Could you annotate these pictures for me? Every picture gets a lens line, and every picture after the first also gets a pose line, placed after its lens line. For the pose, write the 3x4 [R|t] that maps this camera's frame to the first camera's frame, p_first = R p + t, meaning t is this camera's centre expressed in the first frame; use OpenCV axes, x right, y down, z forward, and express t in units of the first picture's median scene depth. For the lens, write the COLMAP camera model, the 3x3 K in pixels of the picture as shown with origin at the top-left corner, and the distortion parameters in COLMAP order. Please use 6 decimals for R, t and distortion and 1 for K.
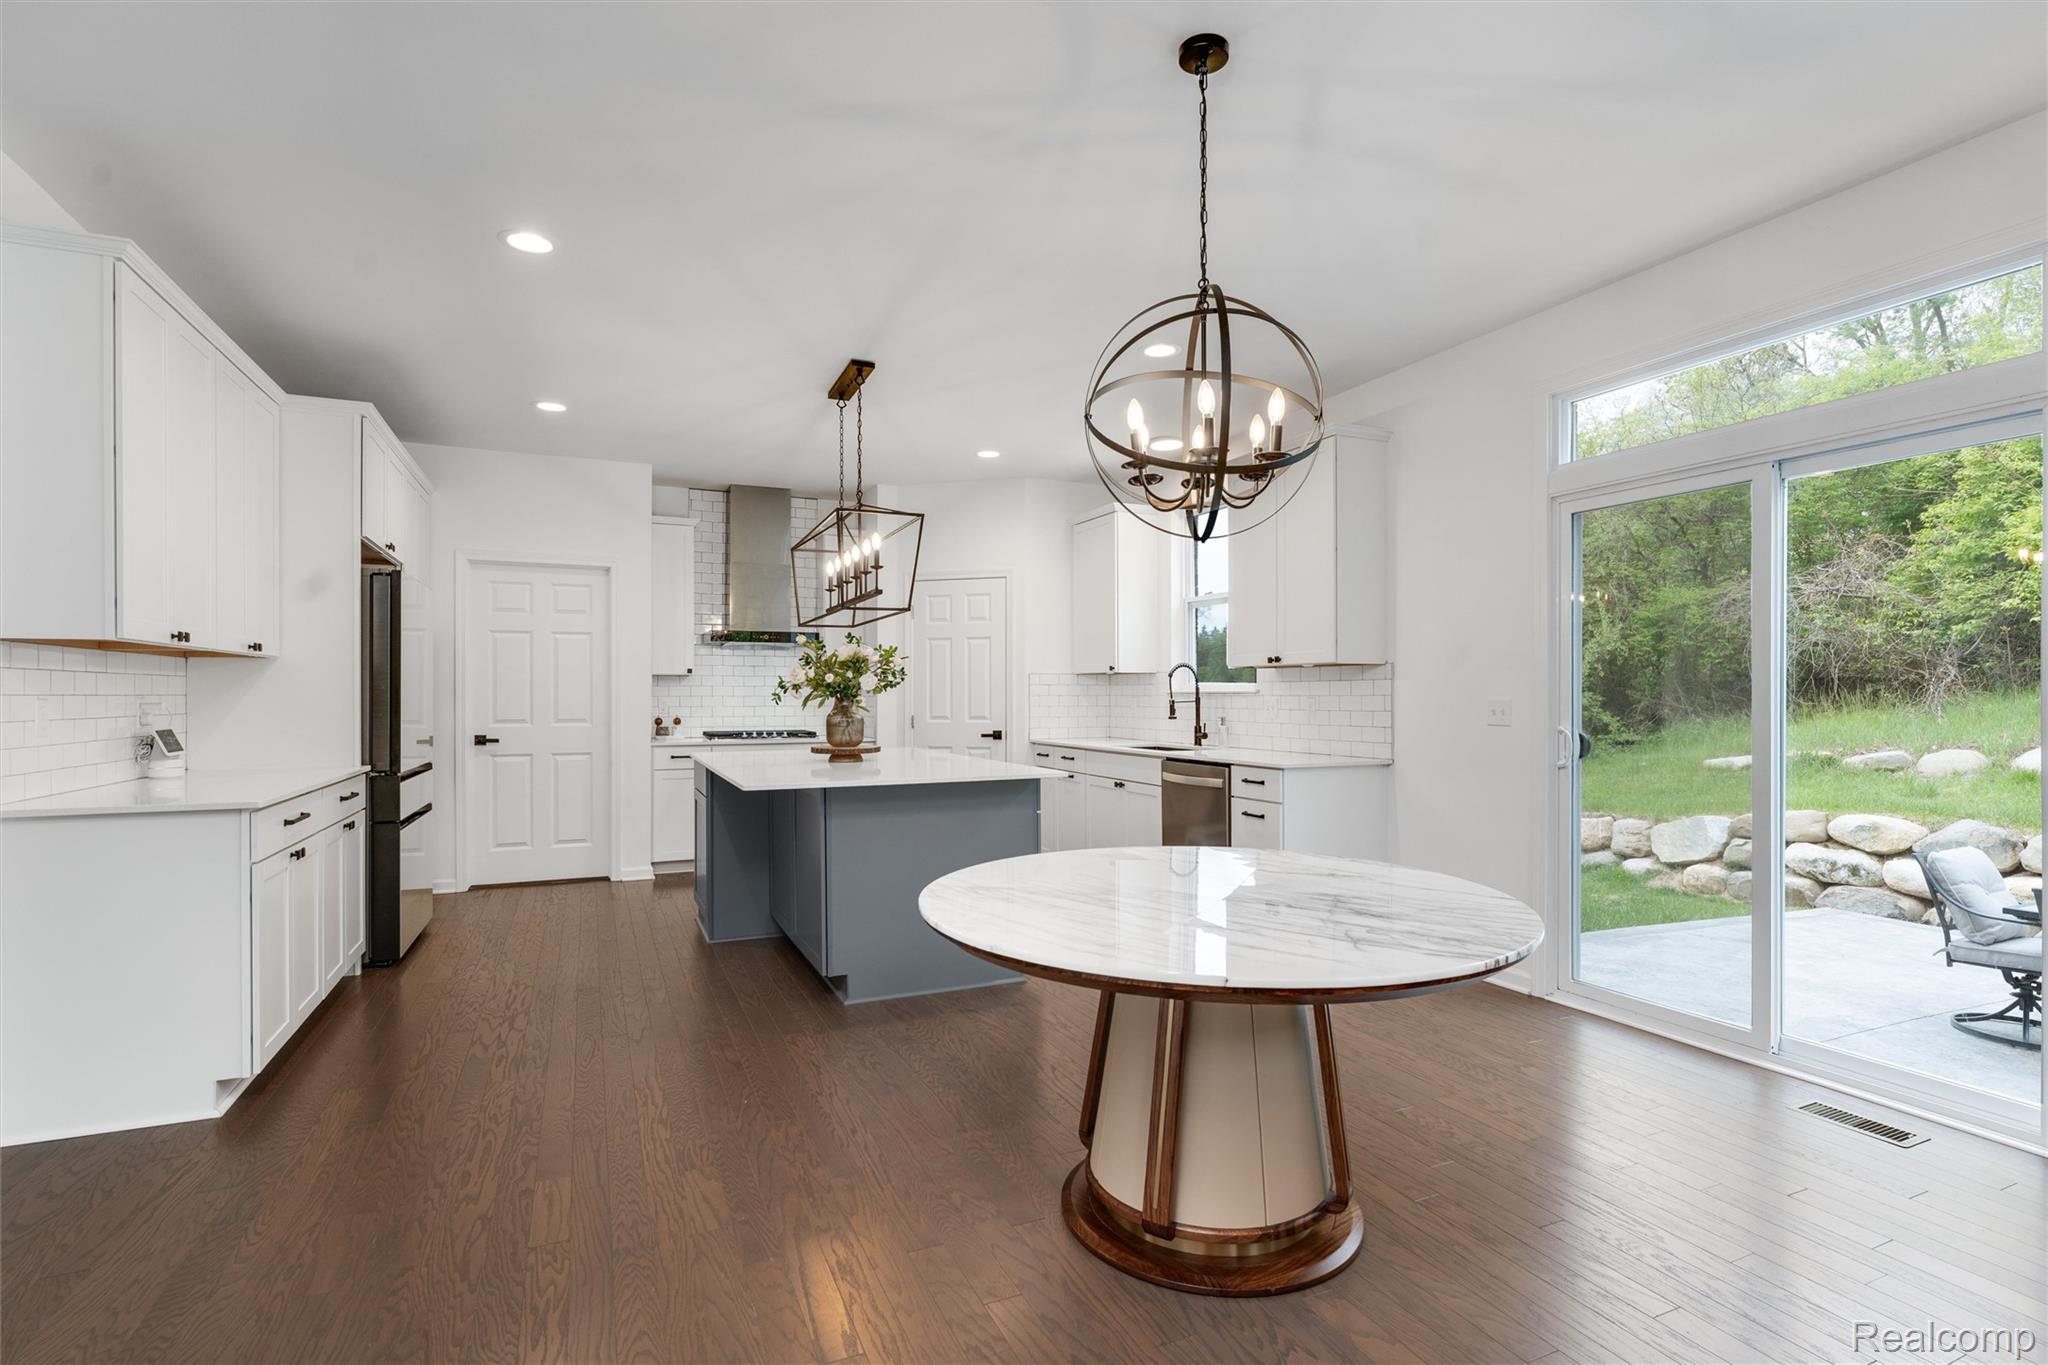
lens RADIAL K [[970.2, 0, 1030.1], [0, 970.2, 692.3], [0, 0, 1]] dist [0.000614, -0.000932]
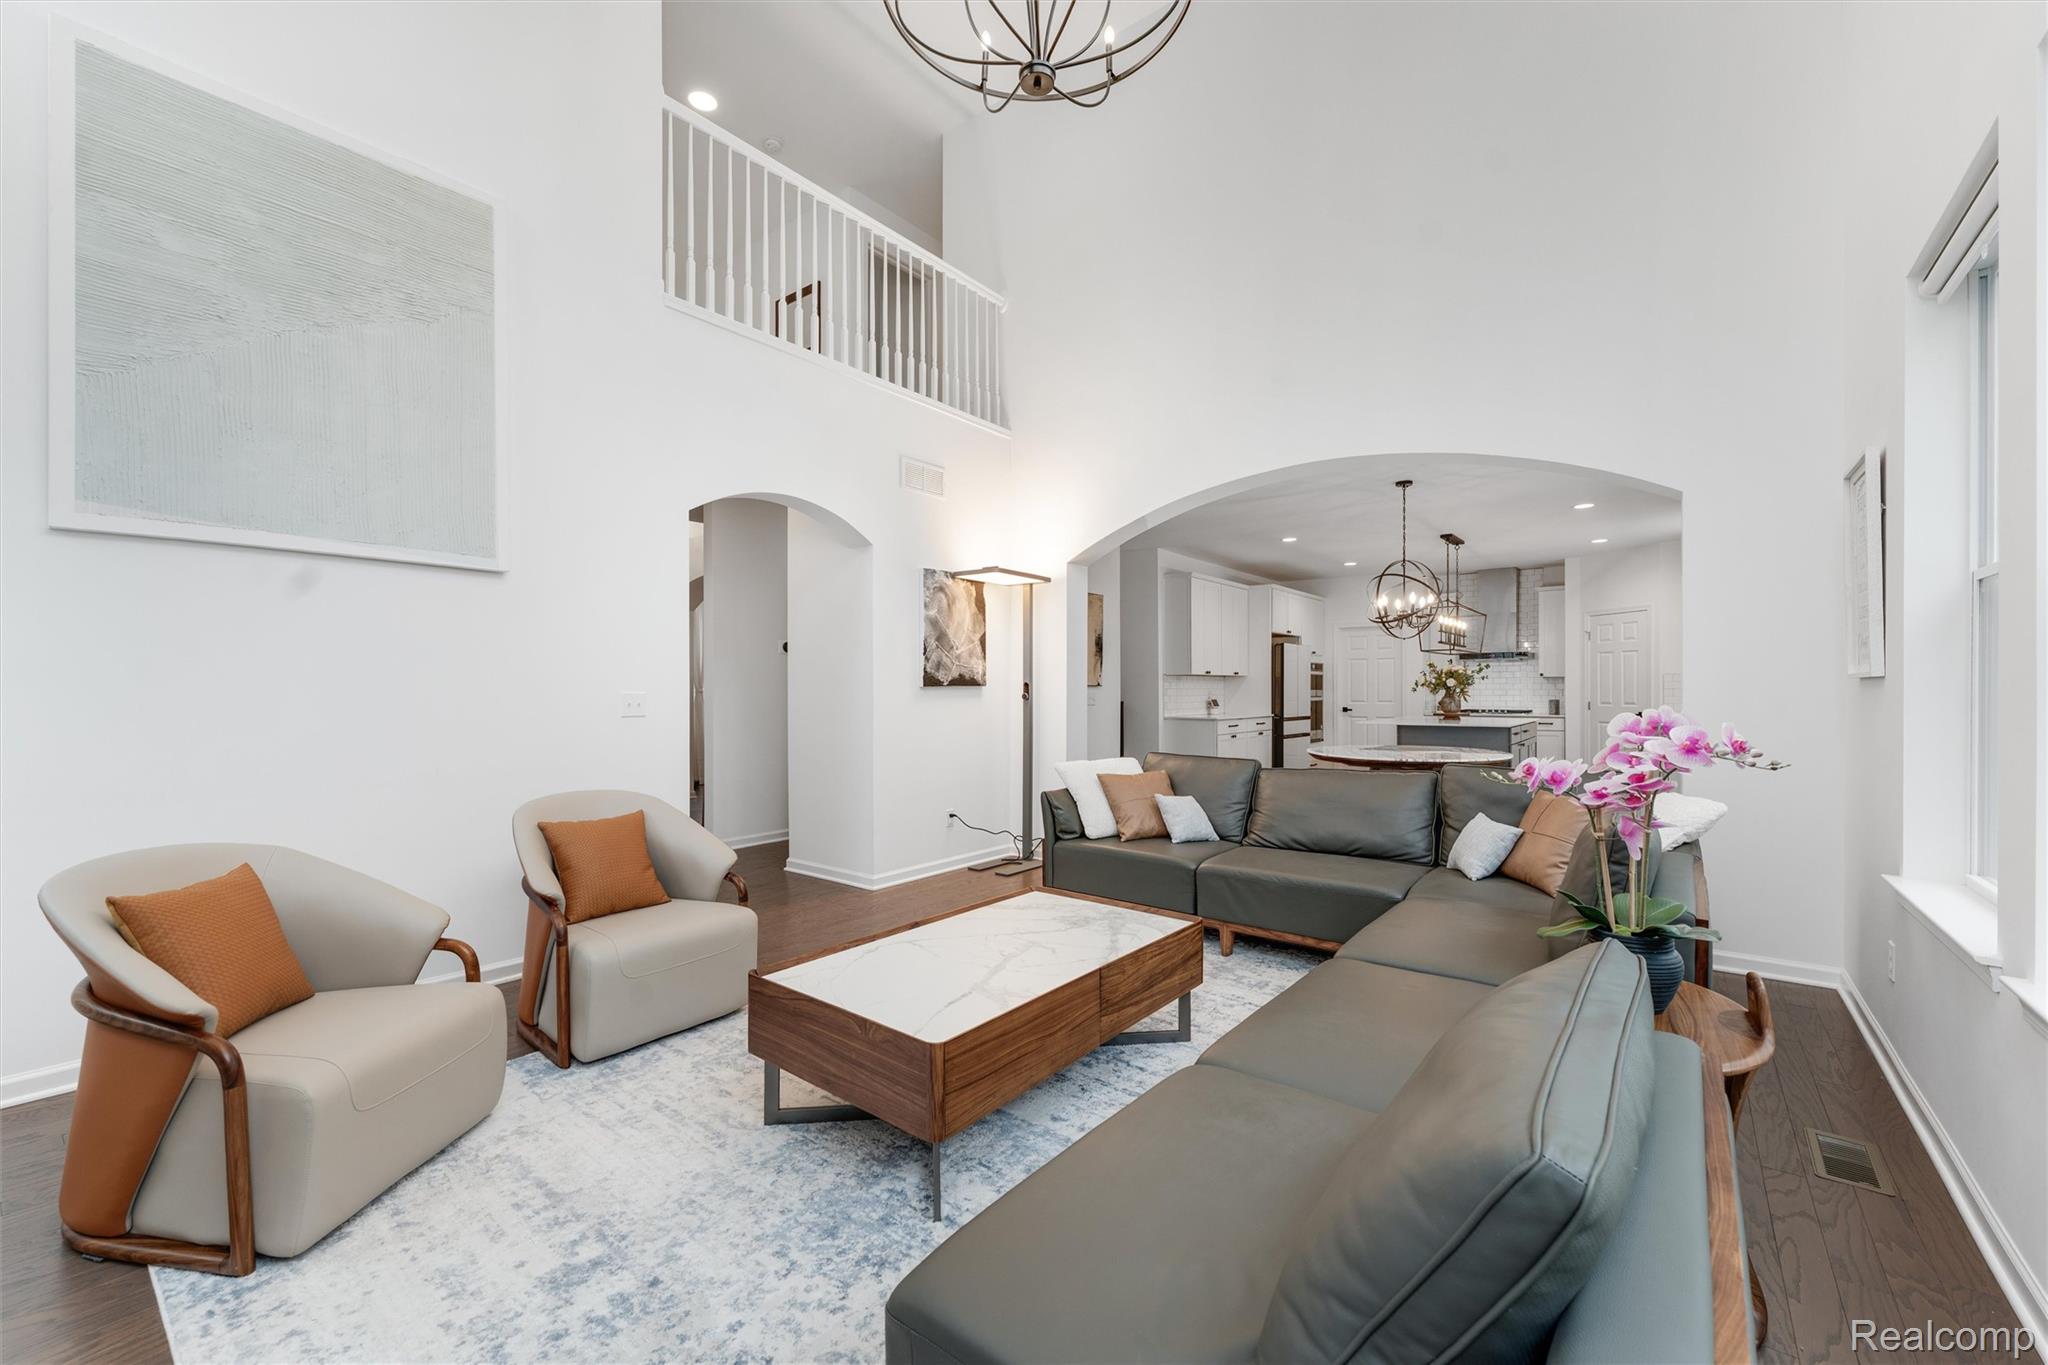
lens RADIAL K [[820.5, 0, 1038.6], [0, 820.5, 694.0], [0, 0, 1]] dist [-0.001057, -0.000025]
pose [[0.469669, 0.003142, -0.882837, 0.923815], [0.003671, 0.999978, 0.005512, 0.002264], [0.882835, -0.005830, 0.469647, -0.594207]]
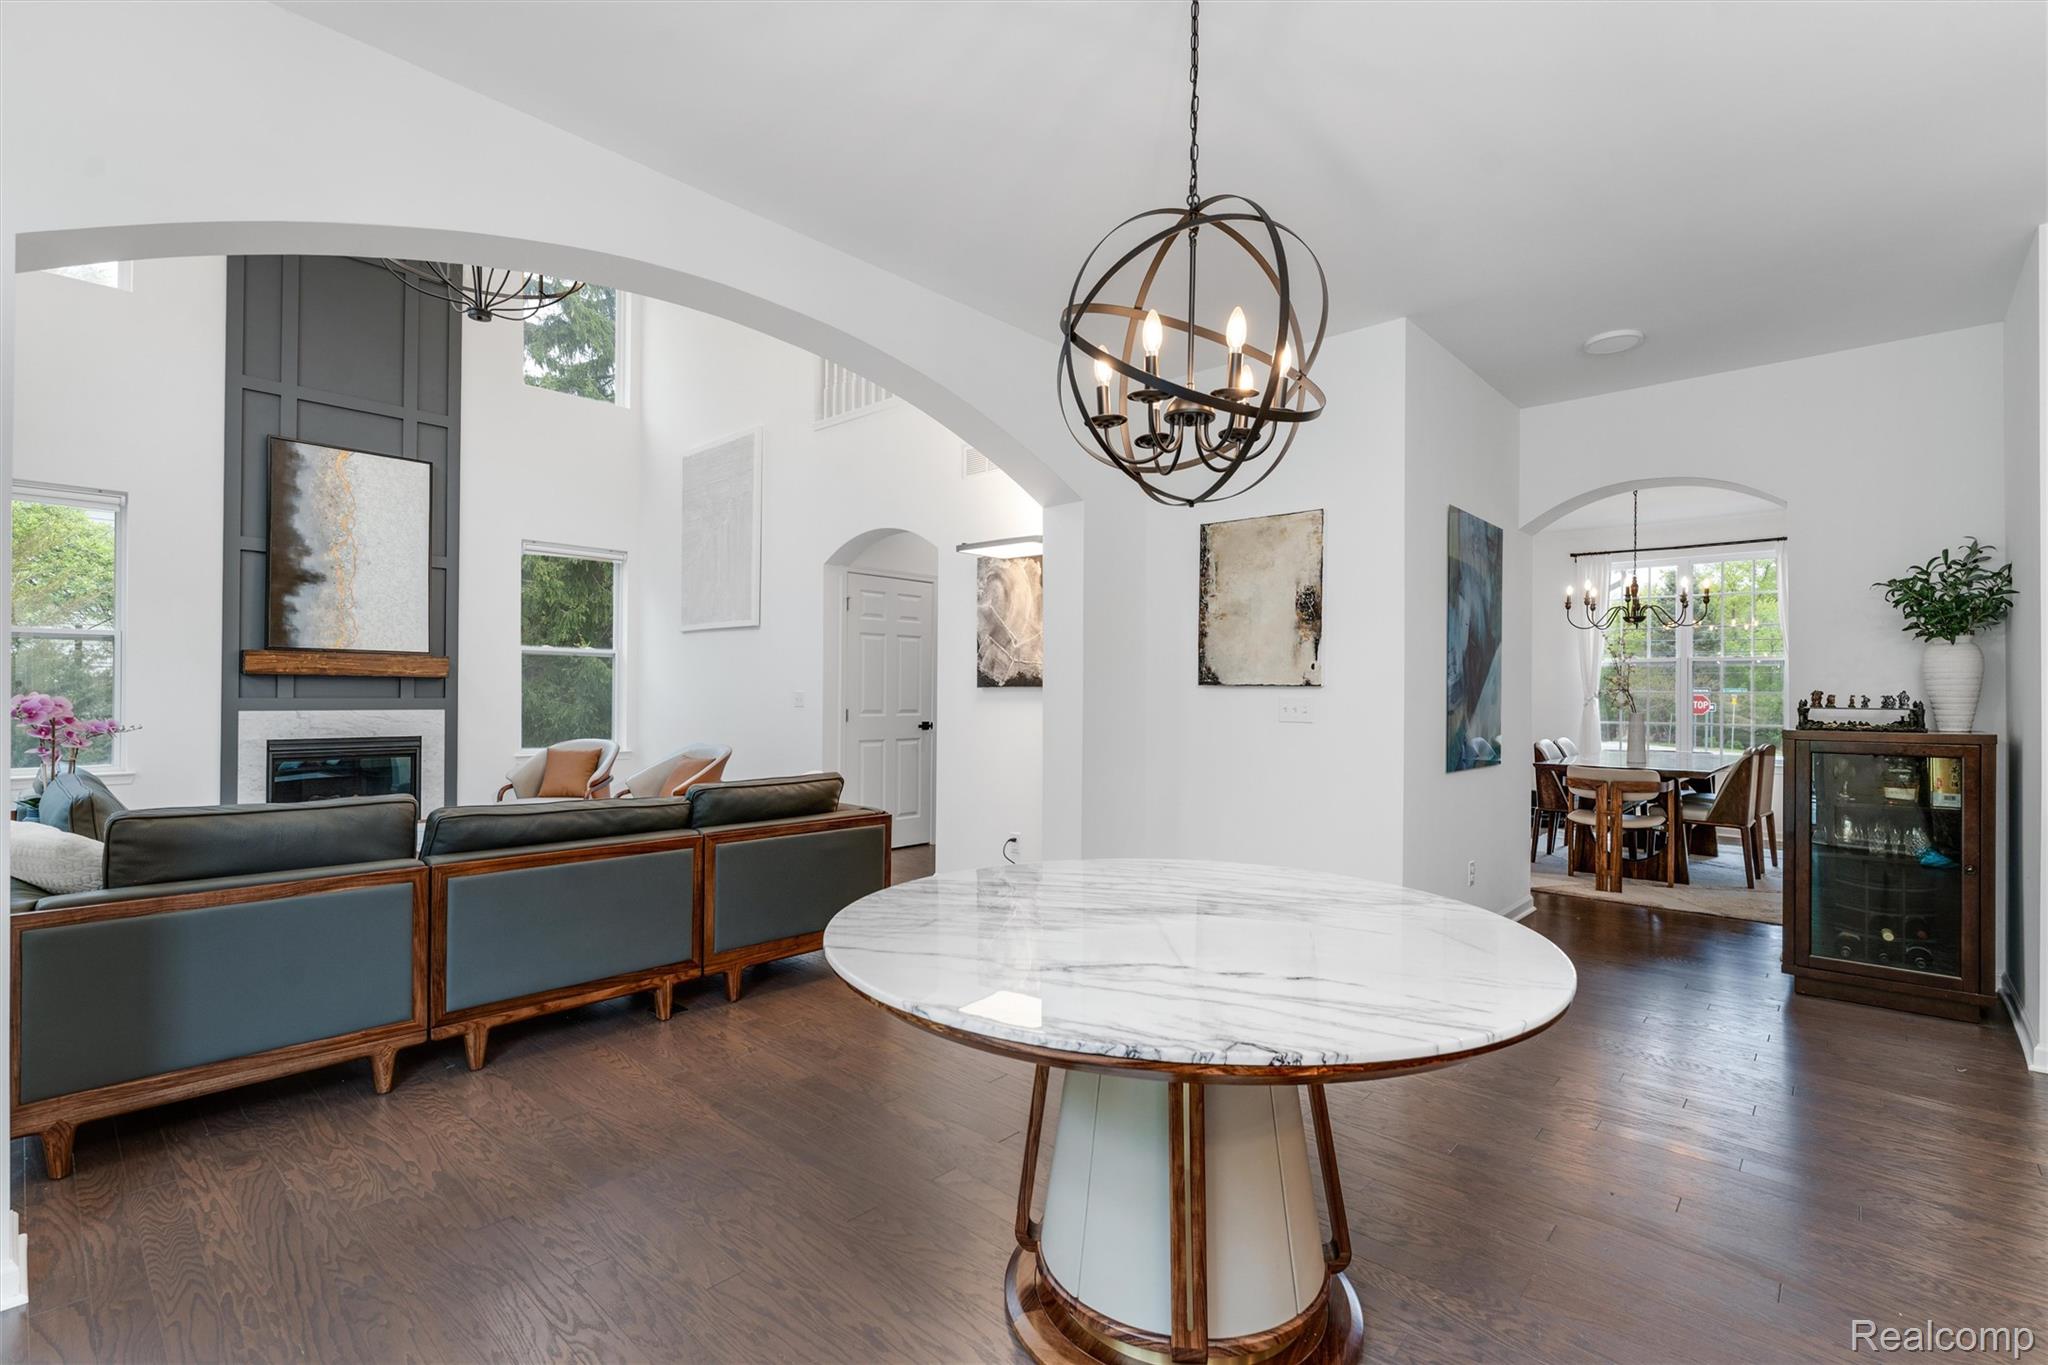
lens RADIAL K [[924.5, 0, 1017.0], [0, 924.5, 687.3], [0, 0, 1]] dist [0.005454, 0.000136]
pose [[-0.921571, -0.010426, -0.388069, 0.297207], [-0.008641, 0.999943, -0.006343, 0.004433], [0.388113, -0.002492, -0.921608, 0.796095]]
